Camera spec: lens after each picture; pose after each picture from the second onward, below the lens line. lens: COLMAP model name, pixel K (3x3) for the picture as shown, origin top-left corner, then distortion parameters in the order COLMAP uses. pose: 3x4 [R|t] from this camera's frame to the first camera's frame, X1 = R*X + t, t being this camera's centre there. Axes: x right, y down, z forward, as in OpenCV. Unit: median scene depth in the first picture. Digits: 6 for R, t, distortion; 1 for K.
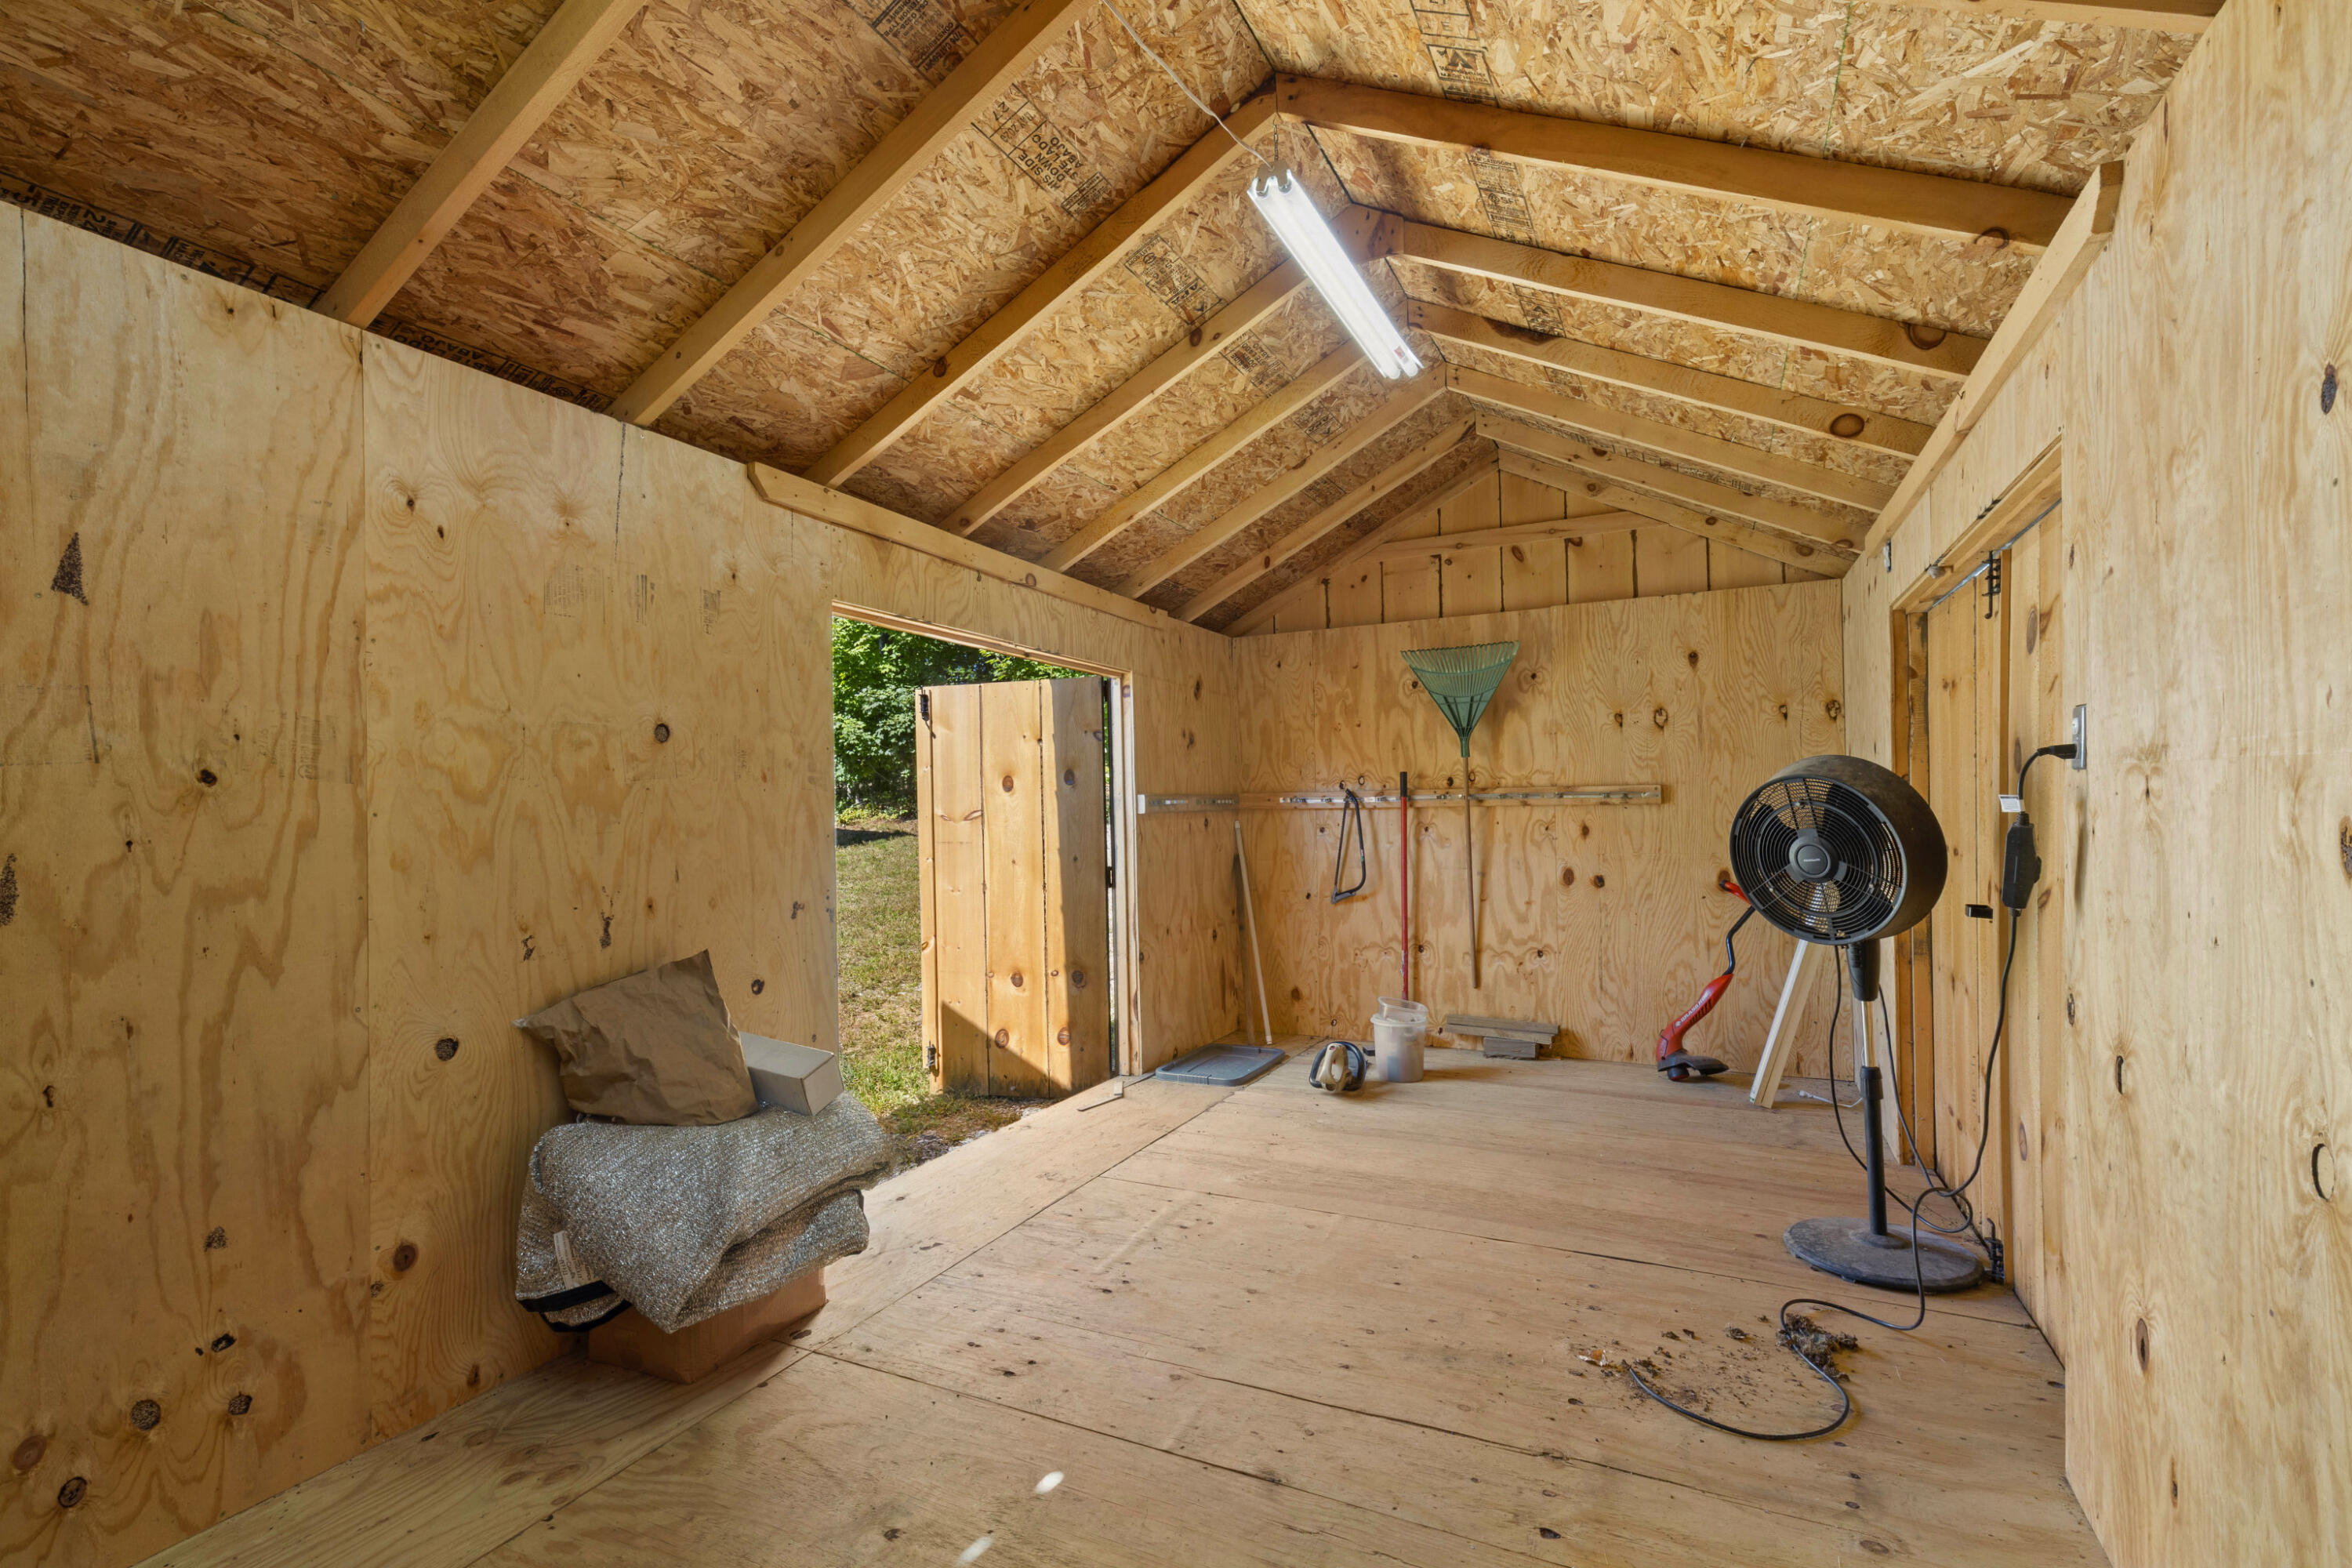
lens RADIAL K [[1068.6, 0, 1177.5], [0, 1068.6, 798.4], [0, 0, 1]] dist [0.000651, -0.000414]
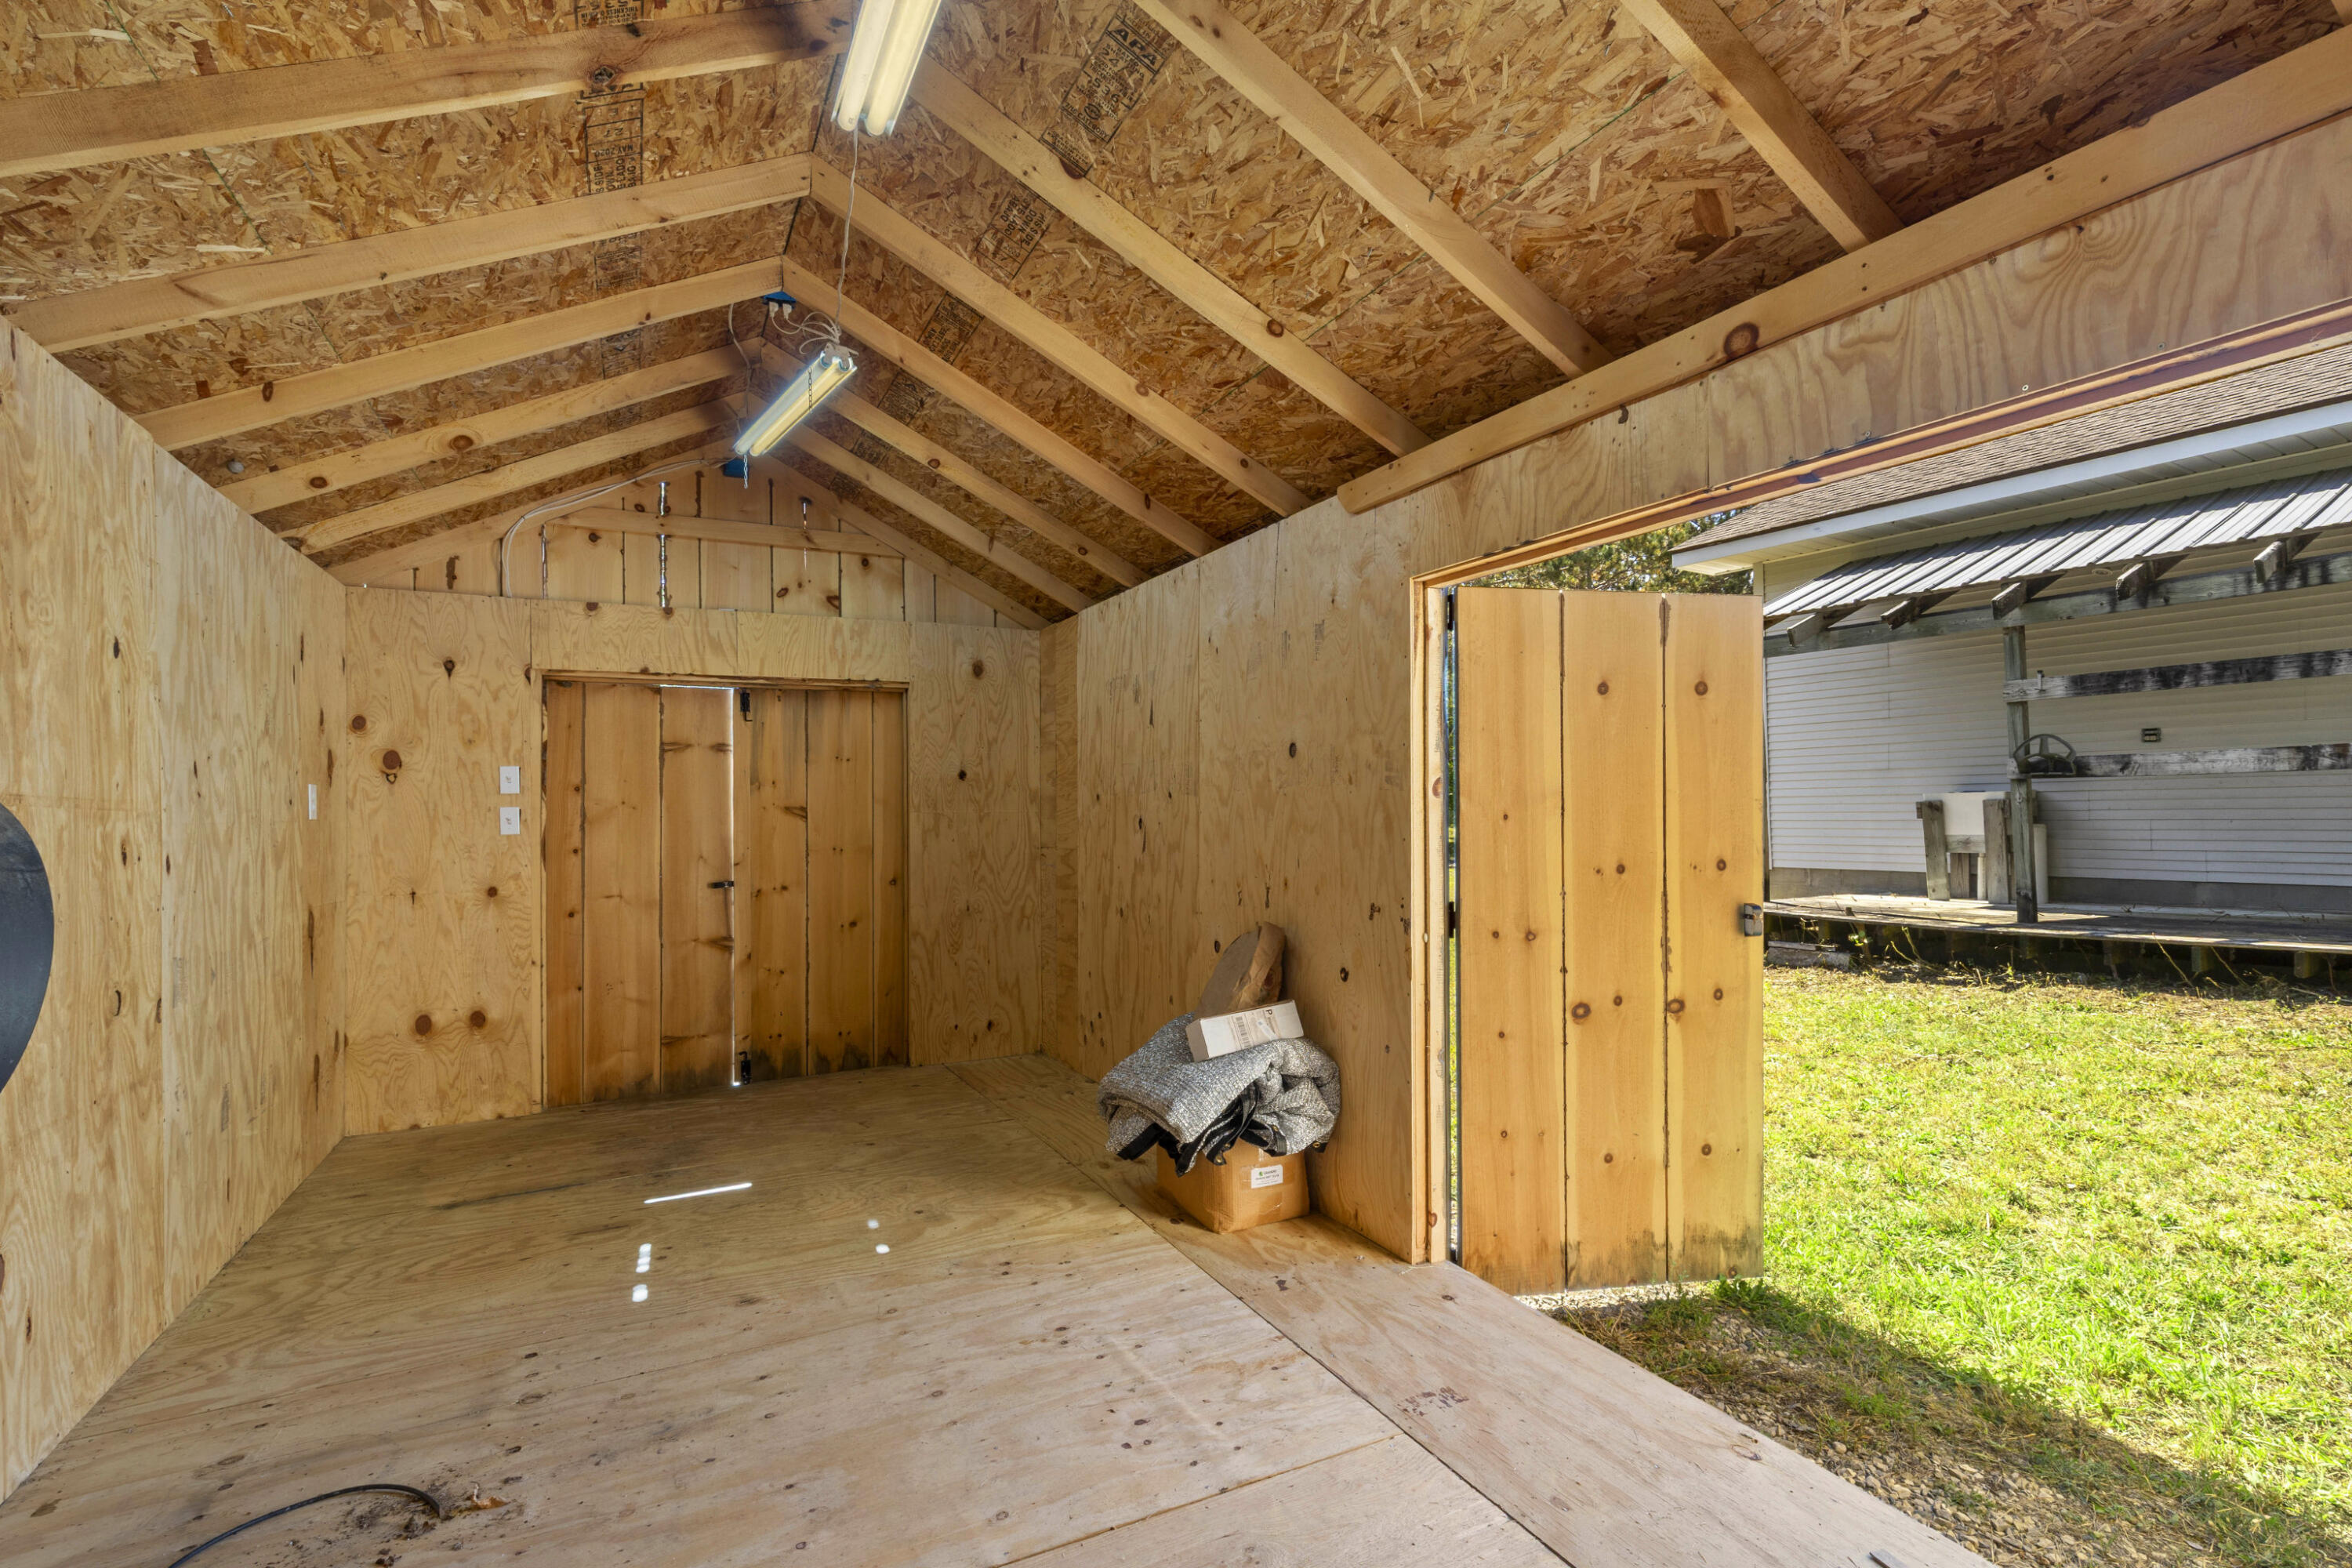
lens RADIAL K [[1068.6, 0, 1177.8], [0, 1068.6, 798.1], [0, 0, 1]] dist [0.000651, -0.000414]
pose [[-0.597753, 0.011013, -0.801604, 0.651448], [0.025733, 0.999654, -0.005455, -0.000416], [0.801267, -0.023888, -0.597830, 1.729862]]
